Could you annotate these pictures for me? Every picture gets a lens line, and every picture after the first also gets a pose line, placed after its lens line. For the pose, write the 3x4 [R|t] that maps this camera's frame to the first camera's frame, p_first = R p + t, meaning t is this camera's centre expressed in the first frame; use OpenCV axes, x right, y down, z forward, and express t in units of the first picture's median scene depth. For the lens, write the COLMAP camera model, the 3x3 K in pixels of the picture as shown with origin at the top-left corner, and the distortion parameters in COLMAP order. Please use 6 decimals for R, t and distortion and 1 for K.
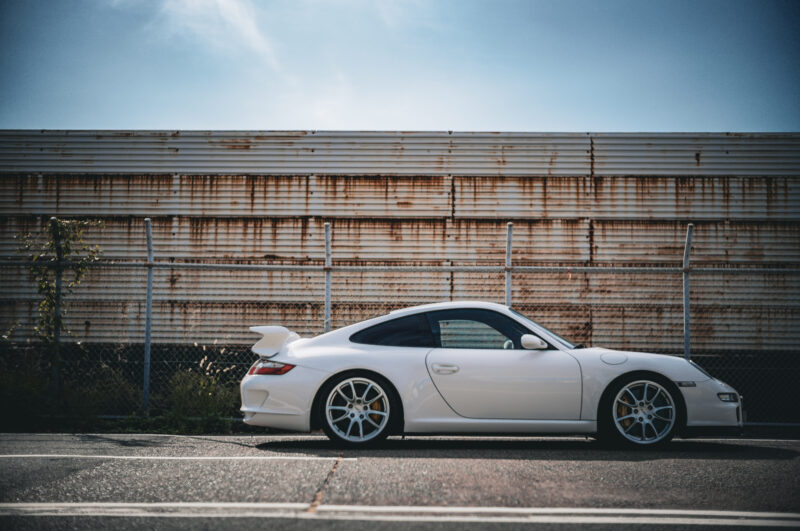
lens RADIAL K [[1166.0, 0, 400.0], [0, 1166.0, 265.5], [0, 0, 1]] dist [0.009390, 0.012940]
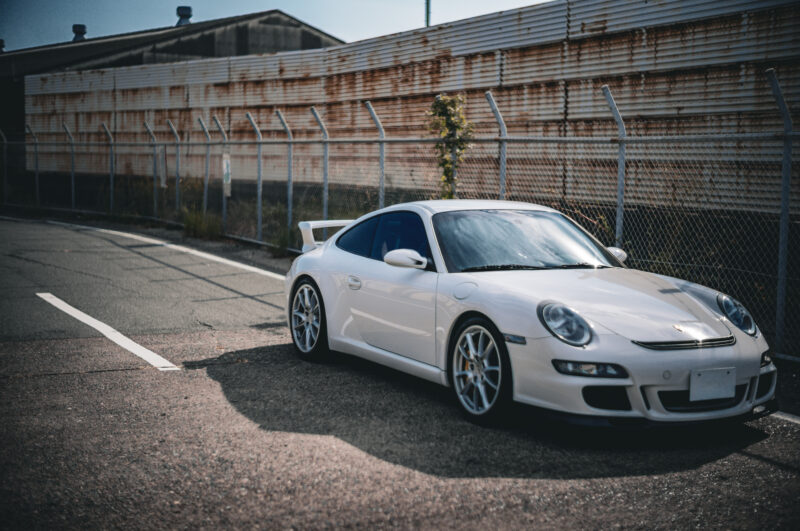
lens RADIAL K [[1166.0, 0, 400.0], [0, 1166.0, 265.5], [0, 0, 1]] dist [0.009390, 0.012940]
pose [[0.455081, 0.078588, -0.886975, 0.763079], [0.064480, 0.990574, 0.120850, -0.024007], [0.888113, -0.112188, 0.445724, 0.612731]]
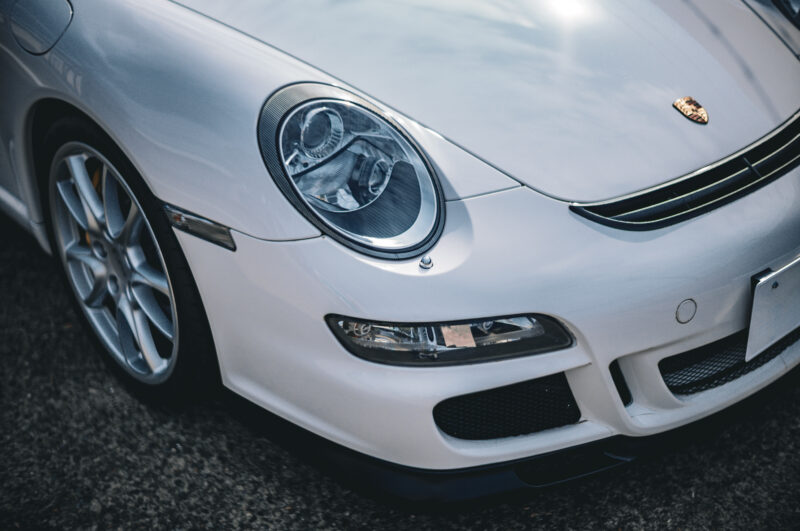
lens RADIAL K [[1166.0, 0, 400.0], [0, 1166.0, 265.5], [0, 0, 1]] dist [0.009390, 0.012940]
pose [[0.630275, 0.389329, -0.671696, 0.390035], [0.114882, 0.808880, 0.576641, -0.008600], [0.767825, -0.440609, 0.465090, 0.876799]]
